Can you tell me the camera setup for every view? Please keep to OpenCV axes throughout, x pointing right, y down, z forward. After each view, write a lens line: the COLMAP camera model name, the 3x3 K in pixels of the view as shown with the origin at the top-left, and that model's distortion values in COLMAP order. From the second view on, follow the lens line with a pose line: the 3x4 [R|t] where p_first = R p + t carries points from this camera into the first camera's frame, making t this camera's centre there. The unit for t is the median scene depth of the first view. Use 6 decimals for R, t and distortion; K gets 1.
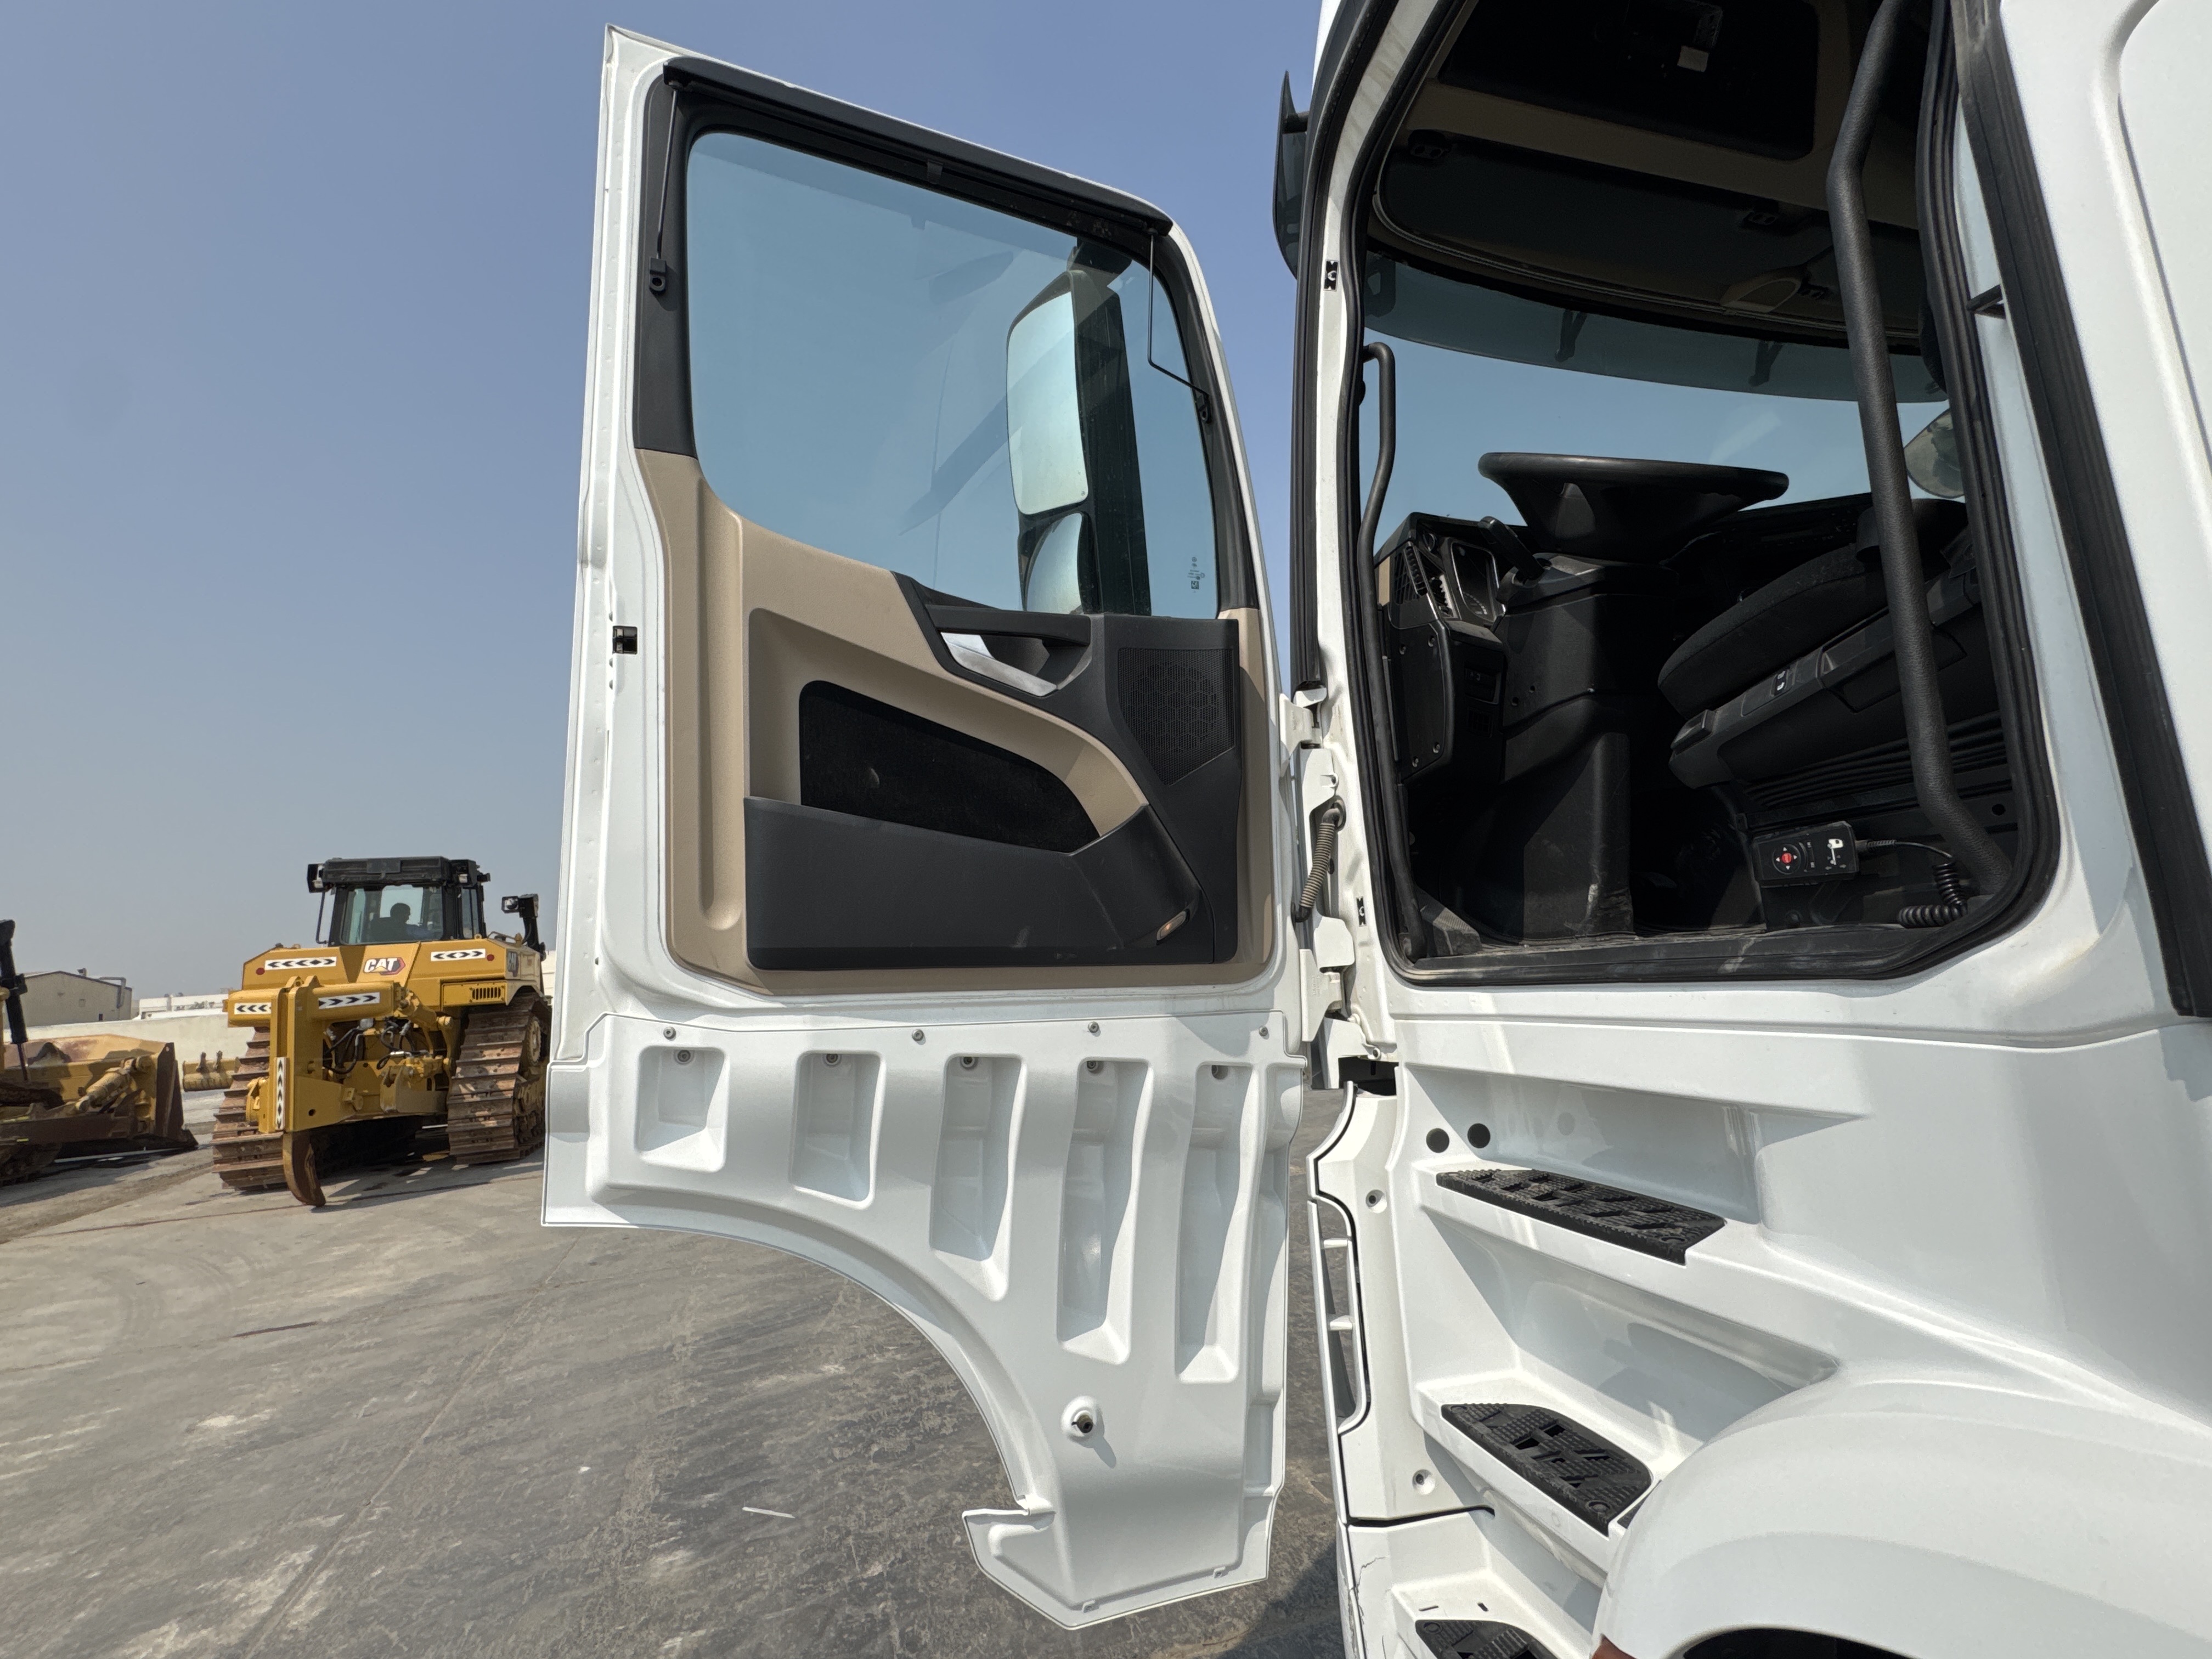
lens RADIAL K [[1000.4, 0, 1106.0], [0, 1000.4, 829.5], [0, 0, 1]] dist [0.001011, 0.000465]
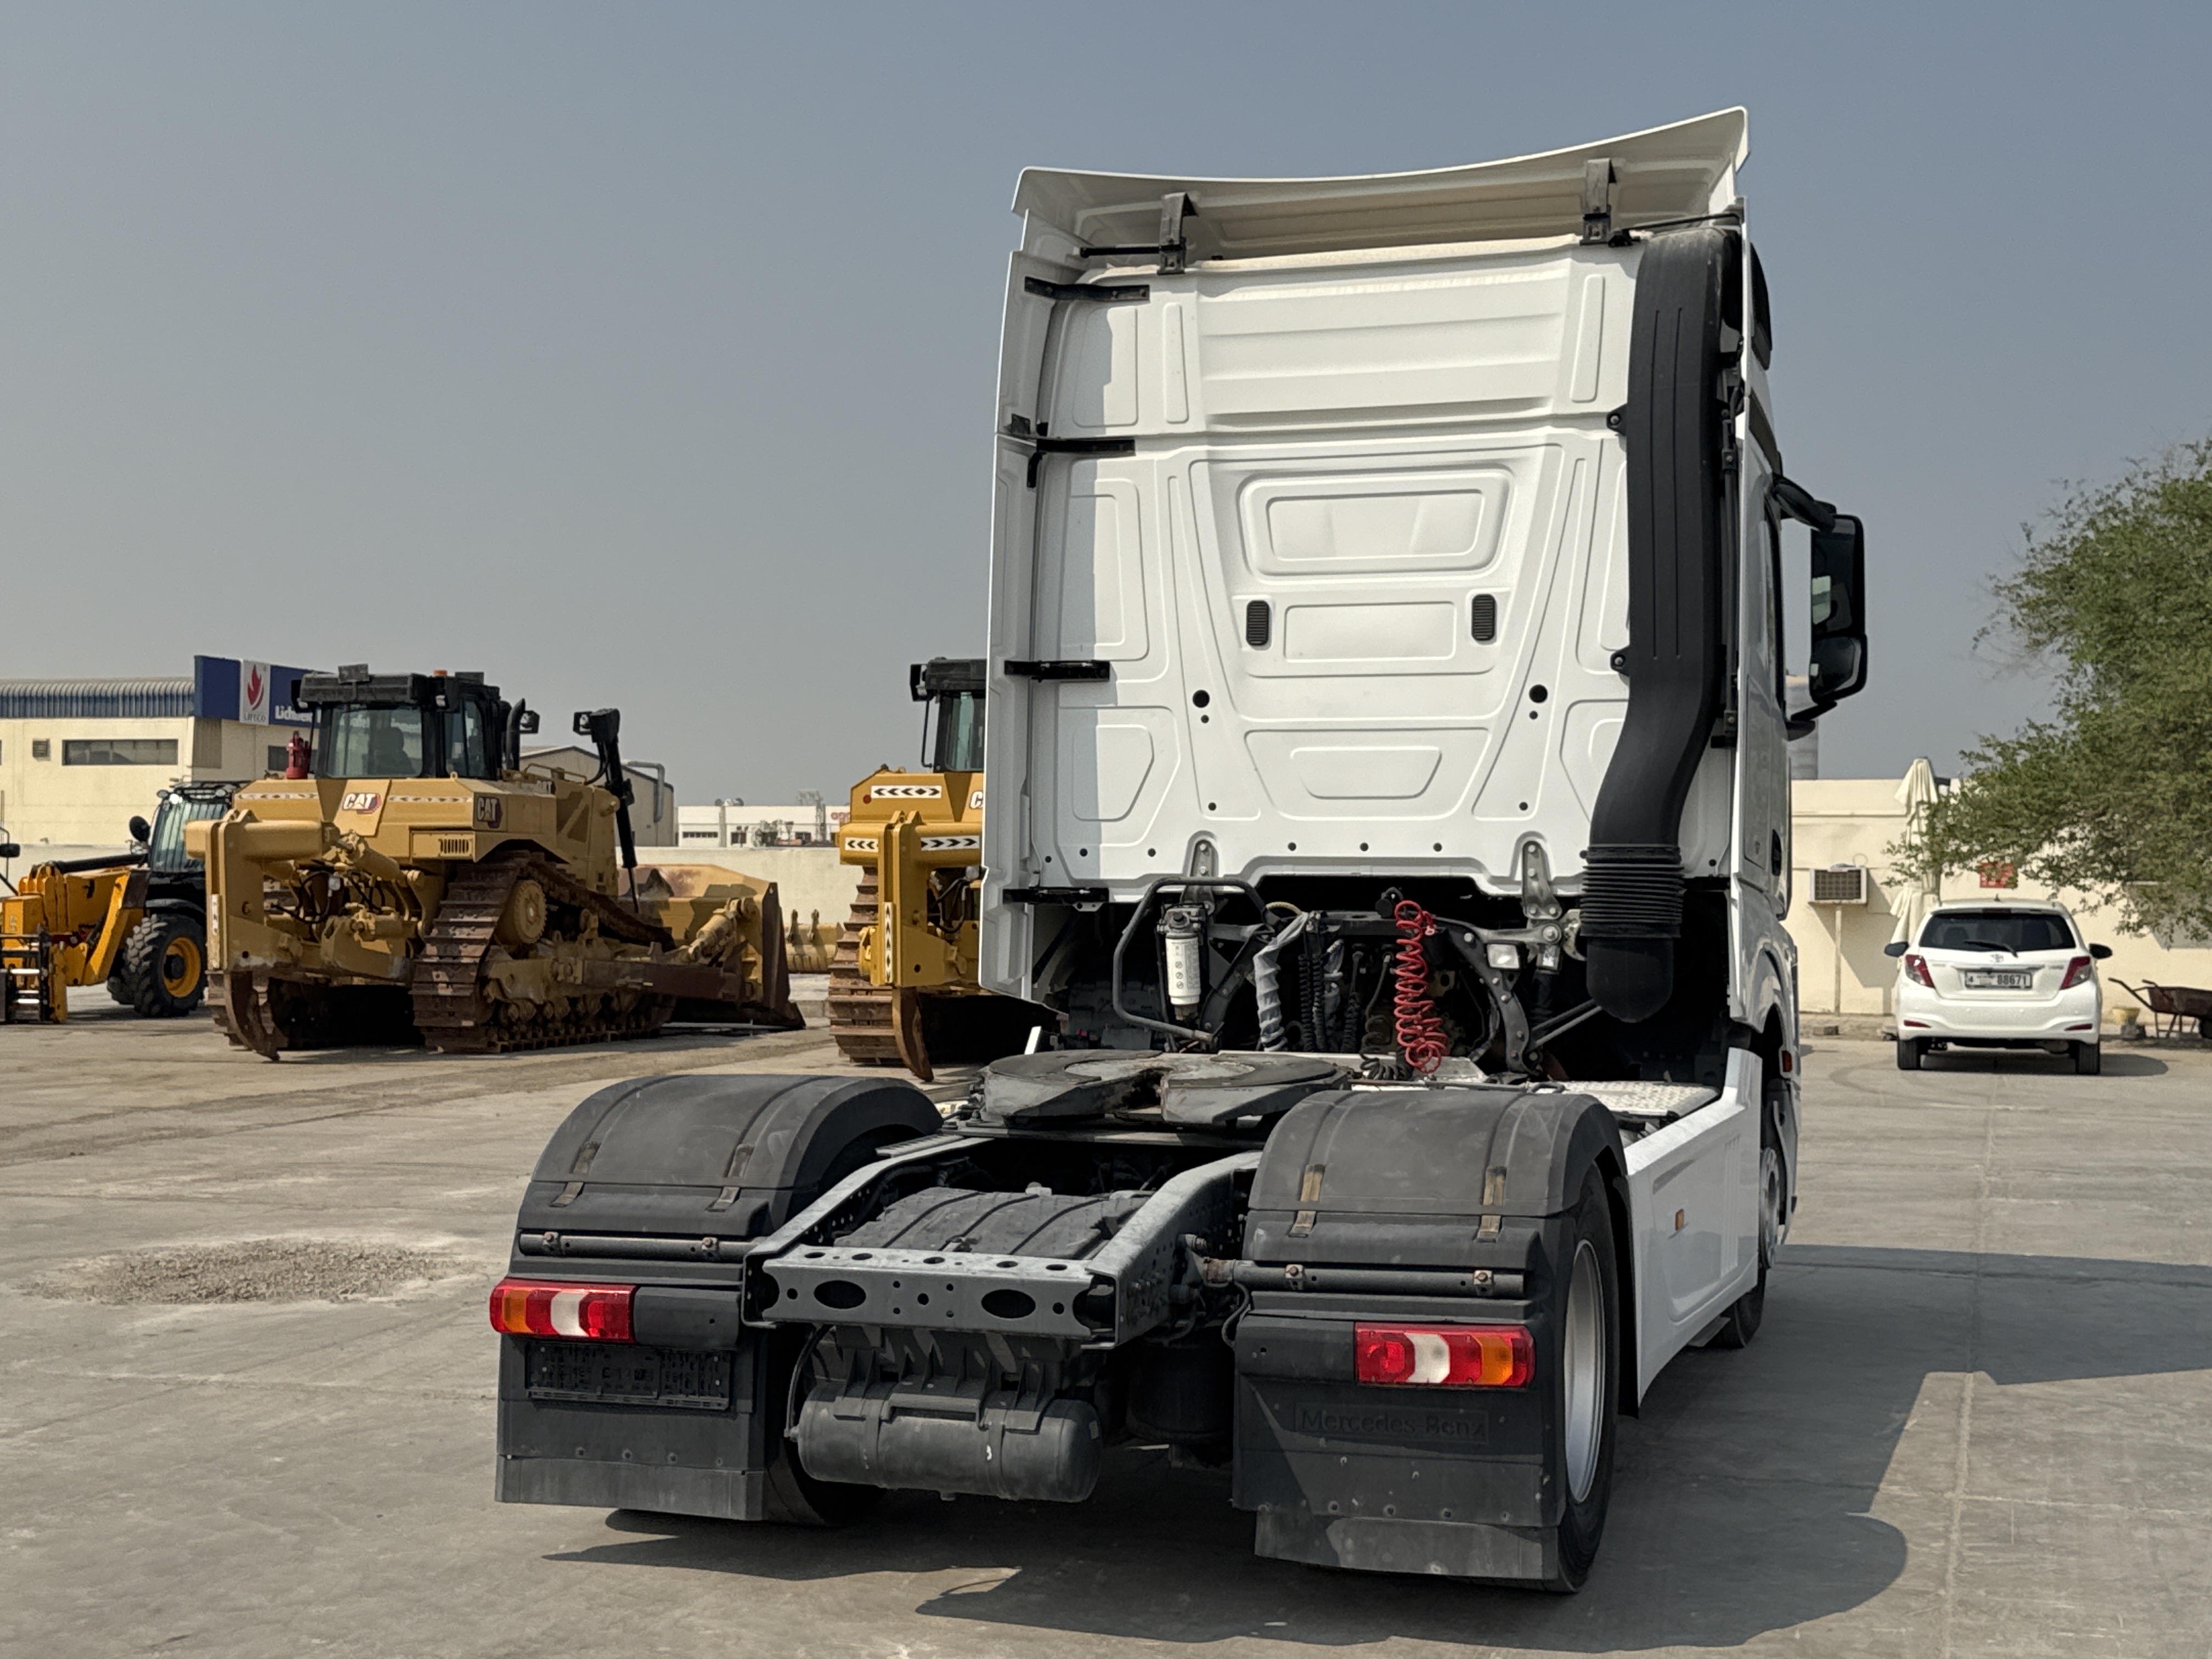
lens RADIAL K [[2891.1, 0, 1106.0], [0, 2891.1, 829.5], [0, 0, 1]] dist [0.004003, -0.000183]
pose [[0.816310, 0.066379, -0.573787, 0.619288], [0.012729, 0.991066, 0.132762, -0.134208], [0.577473, -0.115679, 0.808173, -0.736846]]
